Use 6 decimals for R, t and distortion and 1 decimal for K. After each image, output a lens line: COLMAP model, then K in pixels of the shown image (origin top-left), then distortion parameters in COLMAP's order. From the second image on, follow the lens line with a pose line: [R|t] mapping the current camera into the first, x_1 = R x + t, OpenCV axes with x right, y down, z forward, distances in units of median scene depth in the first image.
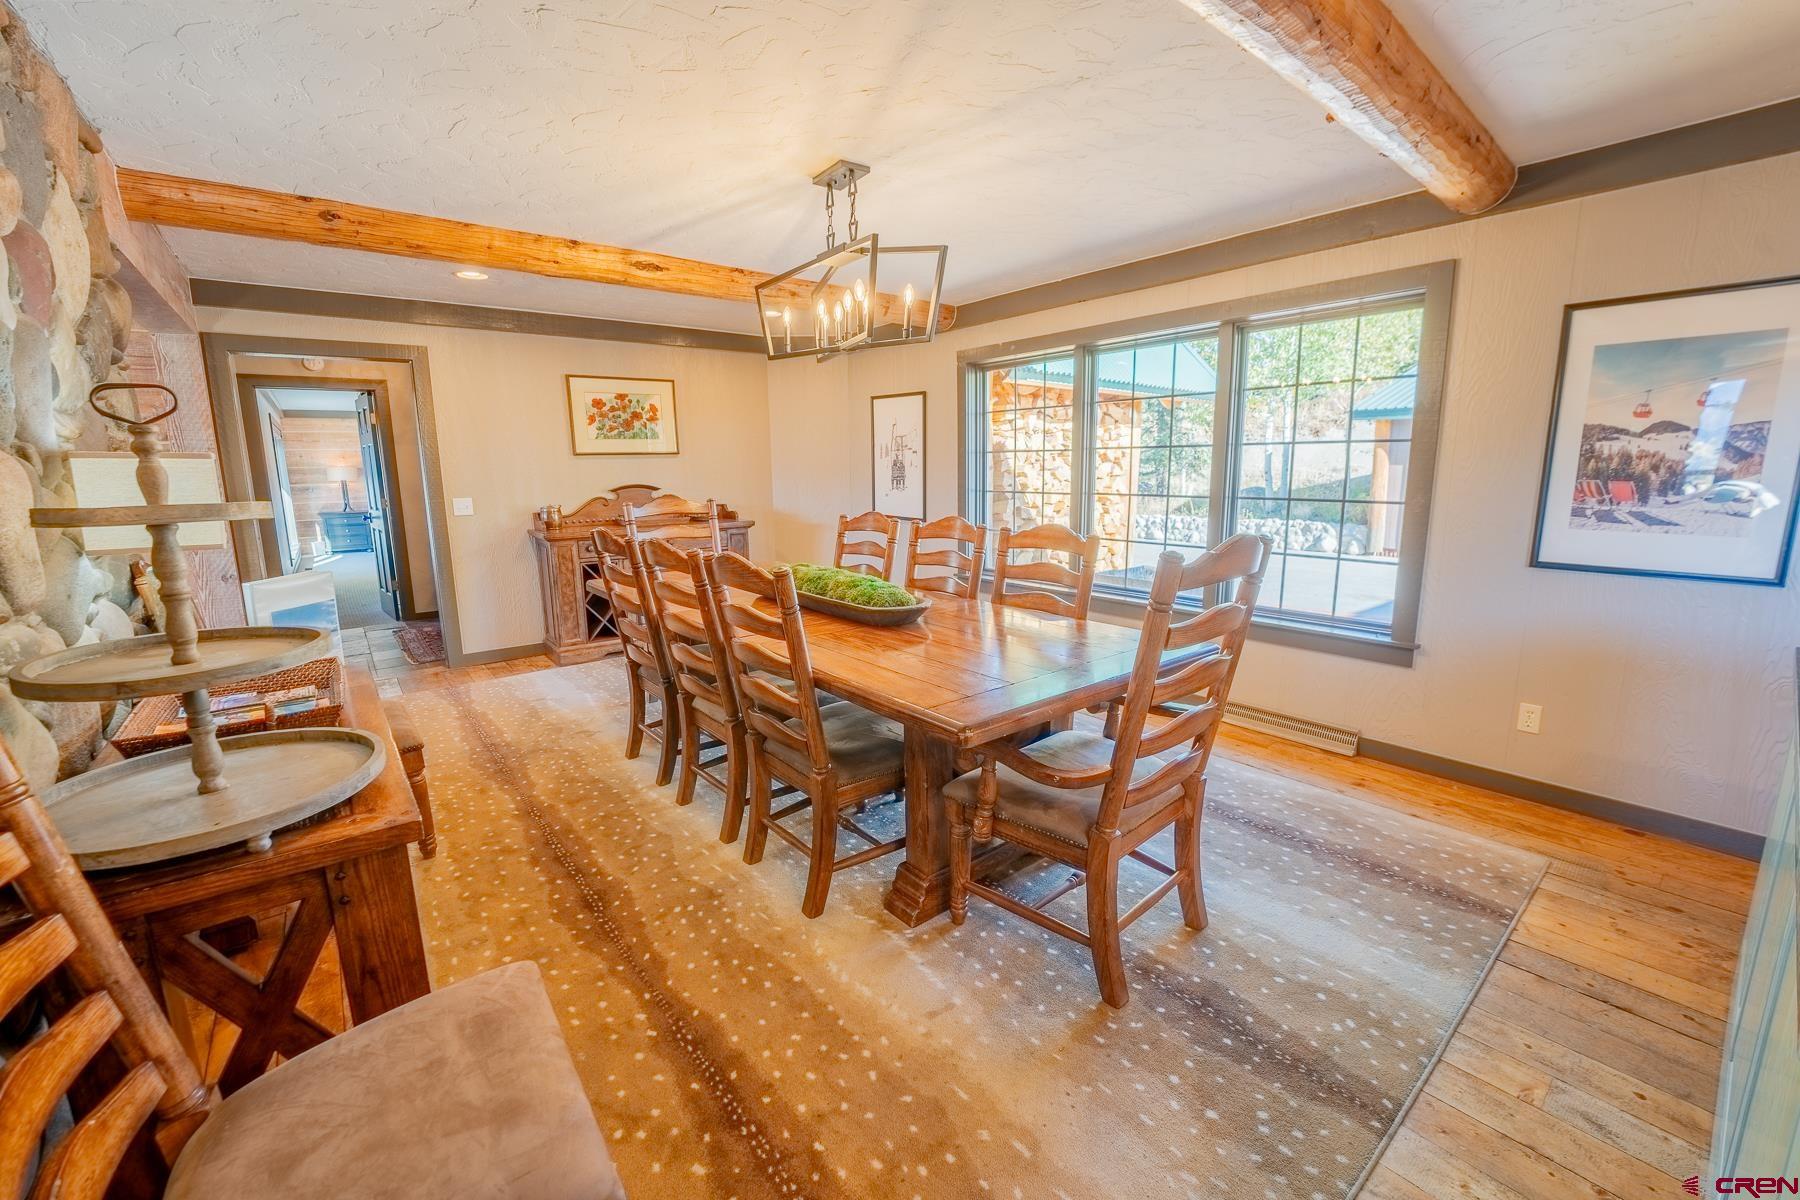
lens RADIAL K [[727.8, 0, 904.5], [0, 727.8, 599.1], [0, 0, 1]] dist [-0.026199, 0.001430]
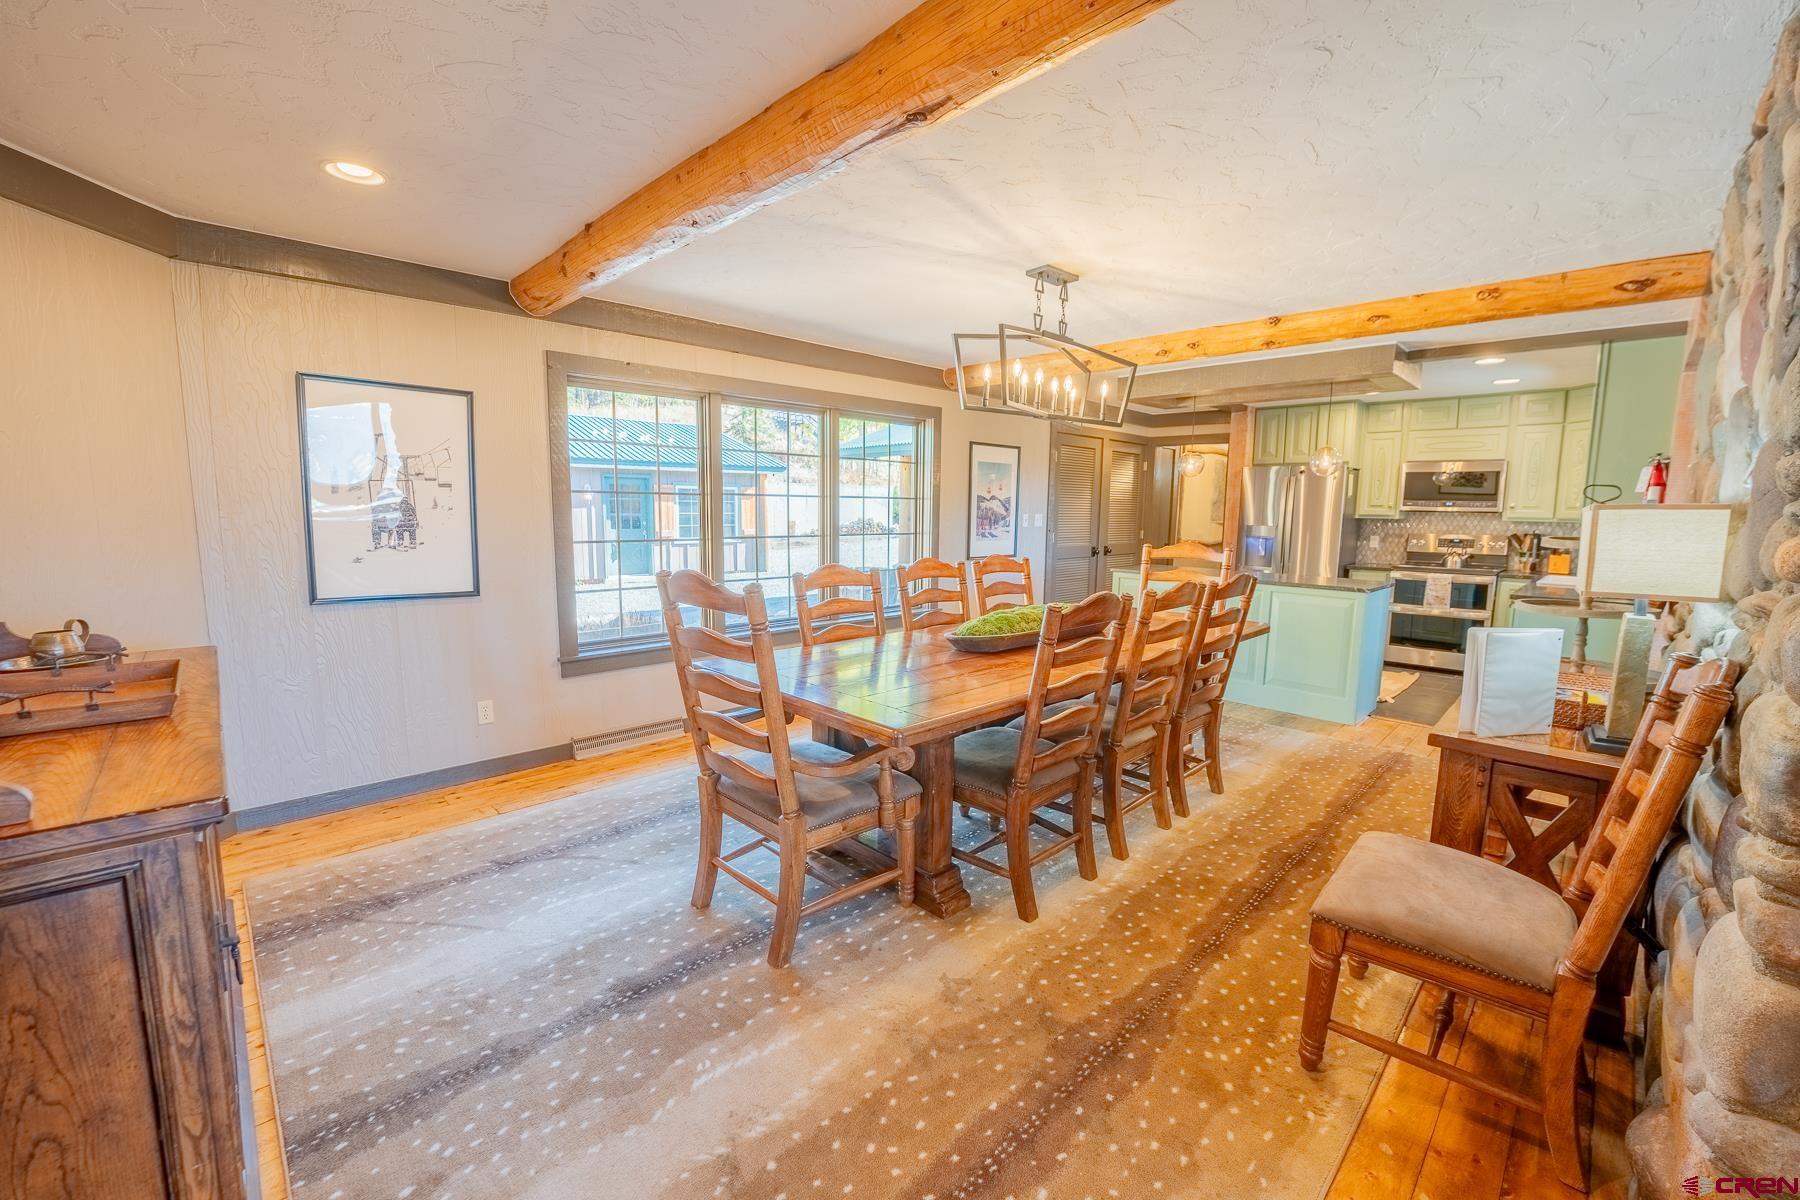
lens RADIAL K [[727.8, 0, 904.0], [0, 727.8, 600.0], [0, 0, 1]] dist [-0.026199, 0.001430]
pose [[-0.100490, -0.116786, 0.988060, -0.936501], [0.168007, 0.976834, 0.132546, -0.183887], [-0.980651, 0.179320, -0.078541, 1.017285]]
